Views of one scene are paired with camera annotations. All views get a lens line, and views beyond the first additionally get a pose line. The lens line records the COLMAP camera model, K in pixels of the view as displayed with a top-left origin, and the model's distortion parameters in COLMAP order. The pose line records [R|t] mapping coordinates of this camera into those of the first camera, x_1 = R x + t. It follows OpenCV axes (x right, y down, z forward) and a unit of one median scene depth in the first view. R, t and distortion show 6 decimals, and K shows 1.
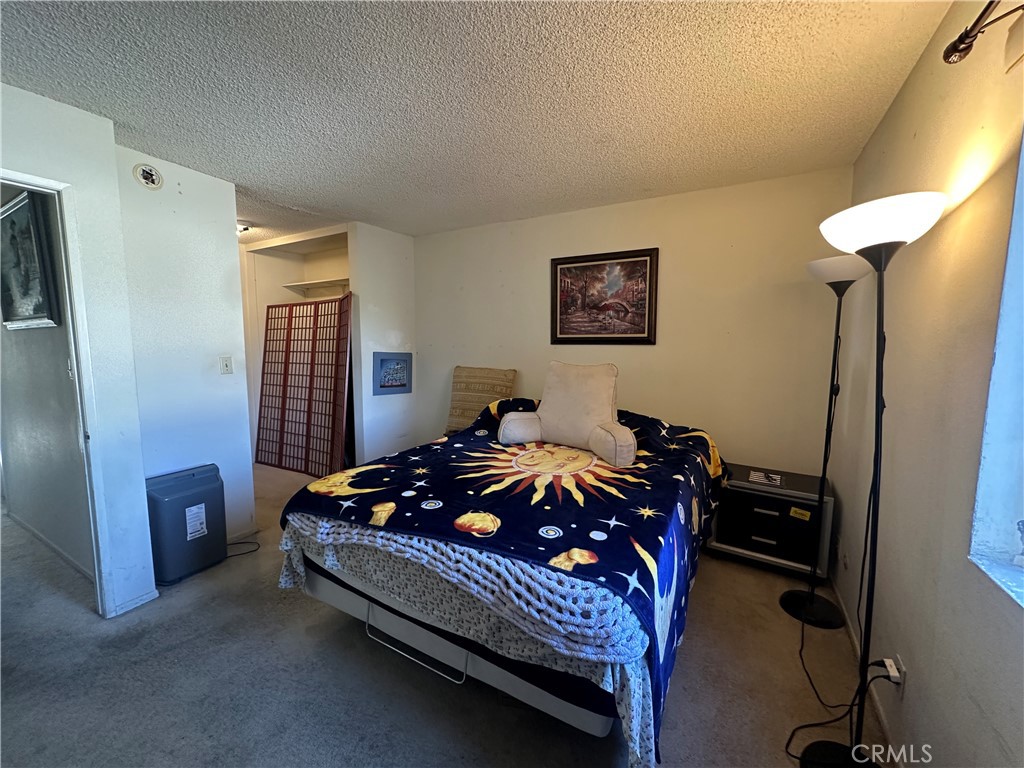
lens RADIAL K [[407.7, 0, 510.8], [0, 407.7, 382.5], [0, 0, 1]] dist [-0.002817, 0.000520]
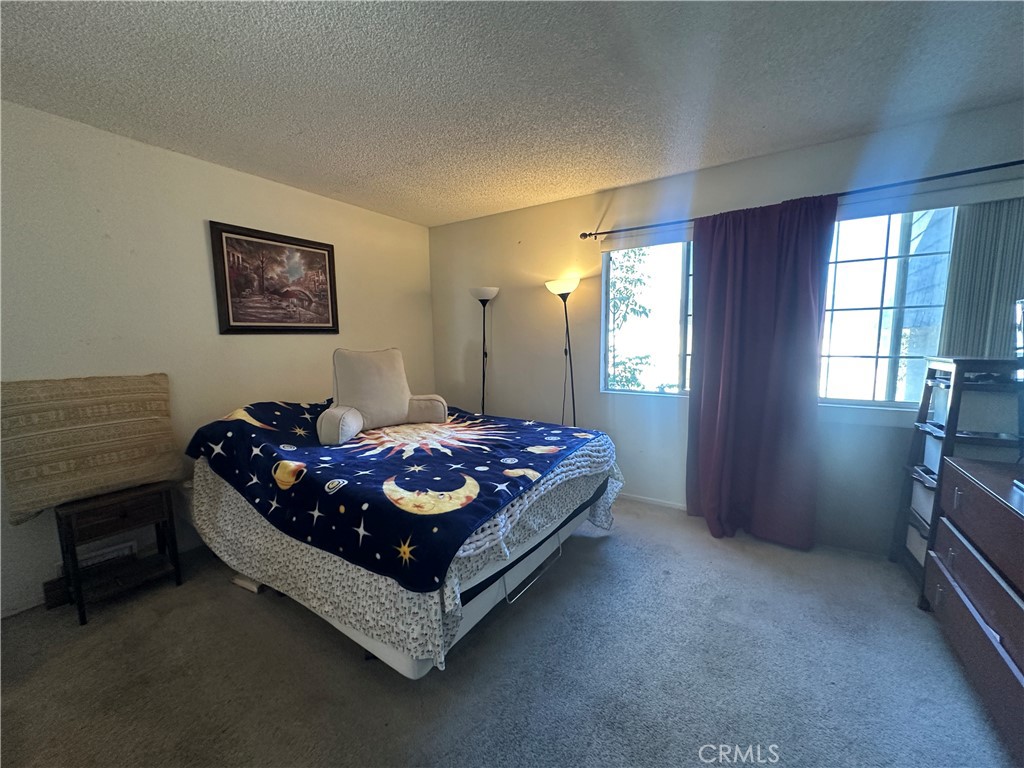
lens RADIAL K [[407.7, 0, 513.9], [0, 407.7, 380.2], [0, 0, 1]] dist [-0.002817, 0.000520]
pose [[0.058706, -0.108485, 0.992363, -0.945722], [0.114079, 0.988294, 0.101292, -0.035642], [-0.991736, 0.107261, 0.070395, 0.617445]]
